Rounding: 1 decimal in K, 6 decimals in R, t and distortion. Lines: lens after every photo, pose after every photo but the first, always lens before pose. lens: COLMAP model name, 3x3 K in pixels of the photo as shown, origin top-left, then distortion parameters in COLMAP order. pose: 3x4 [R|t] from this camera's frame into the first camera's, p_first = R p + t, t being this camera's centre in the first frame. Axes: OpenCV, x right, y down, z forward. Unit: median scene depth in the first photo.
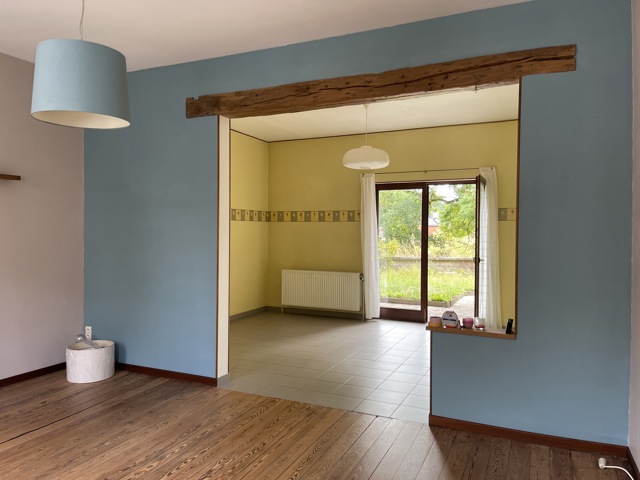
lens RADIAL K [[484.5, 0, 318.1], [0, 484.5, 236.4], [0, 0, 1]] dist [0.005084, -0.034271]
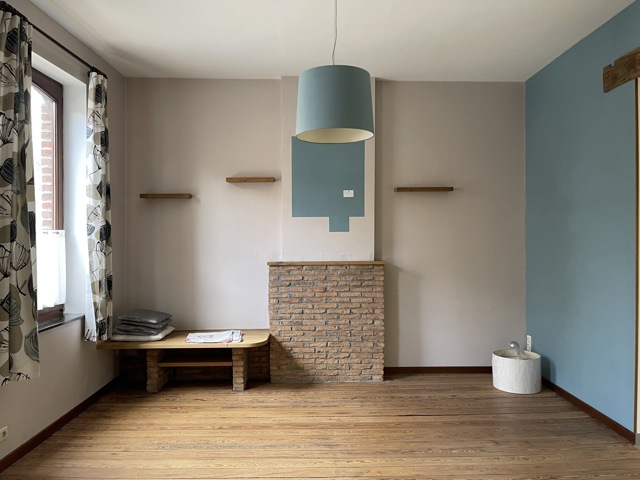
lens RADIAL K [[484.5, 0, 318.6], [0, 484.5, 241.5], [0, 0, 1]] dist [0.005084, -0.034271]
pose [[0.402879, 0.003740, -0.915246, 0.277650], [-0.005907, 0.999981, 0.001487, 0.000306], [0.915234, 0.004807, 0.402894, 0.271229]]
